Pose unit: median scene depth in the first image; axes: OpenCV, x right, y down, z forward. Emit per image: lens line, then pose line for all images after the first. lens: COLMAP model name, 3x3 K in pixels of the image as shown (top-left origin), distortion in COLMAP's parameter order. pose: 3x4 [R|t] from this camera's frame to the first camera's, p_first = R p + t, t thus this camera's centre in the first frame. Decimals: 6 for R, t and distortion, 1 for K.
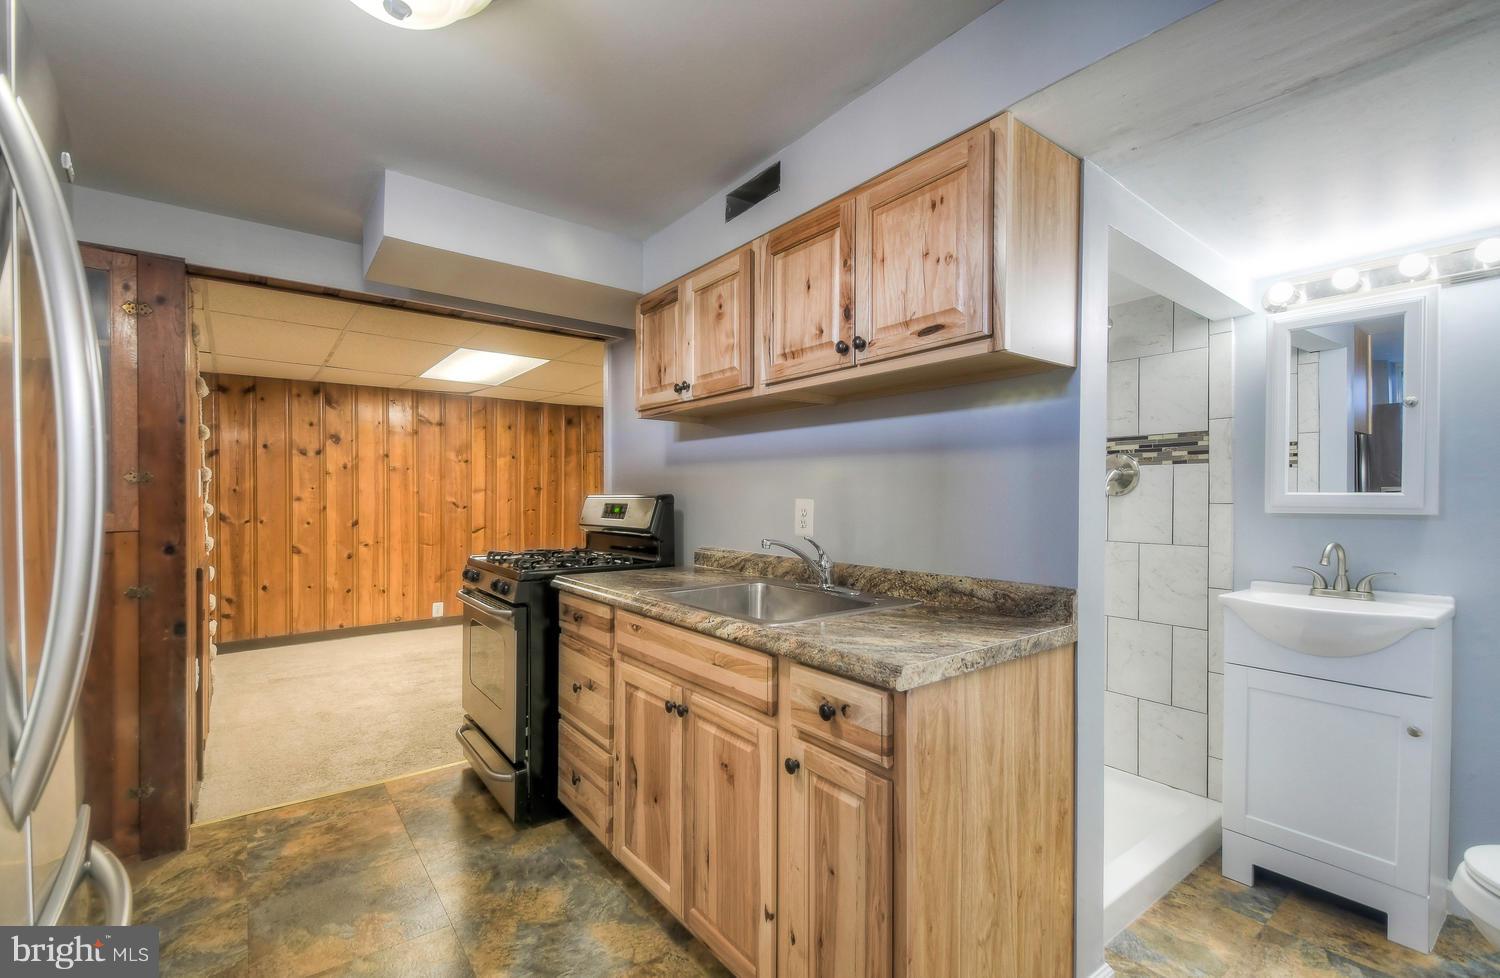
lens RADIAL K [[646.6, 0, 737.5], [0, 646.6, 501.6], [0, 0, 1]] dist [0.042390, -0.026370]
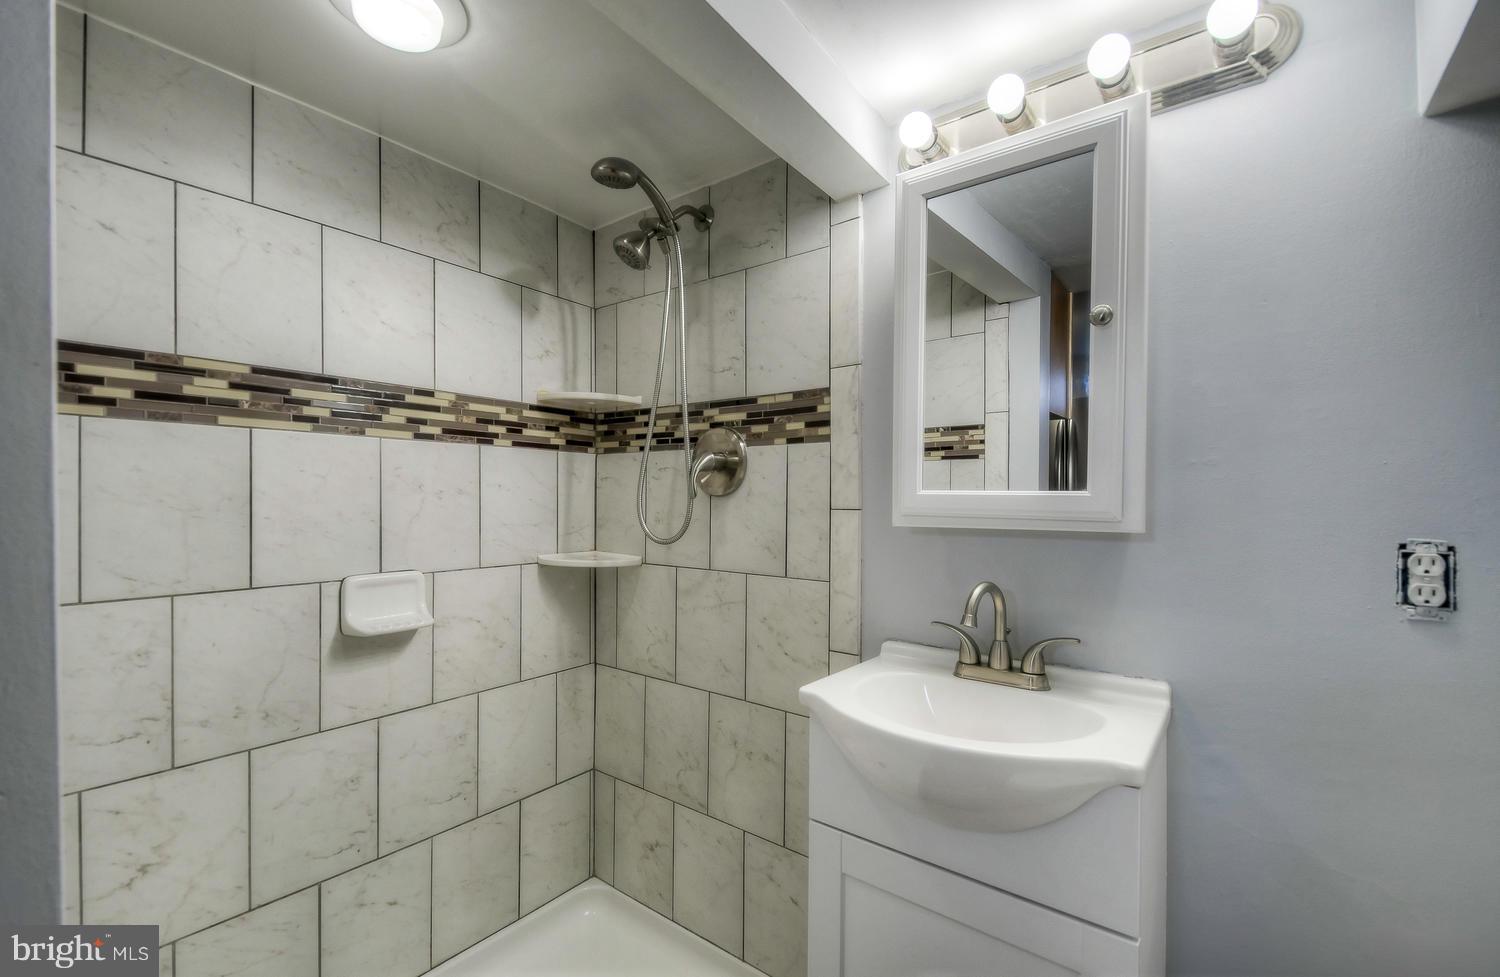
lens RADIAL K [[646.6, 0, 737.5], [0, 646.6, 501.1], [0, 0, 1]] dist [0.042390, -0.026370]
pose [[0.963913, -0.004144, 0.266185, 0.478061], [0.003629, 0.999990, 0.002425, -0.006241], [-0.266193, -0.001371, 0.963919, 0.452561]]
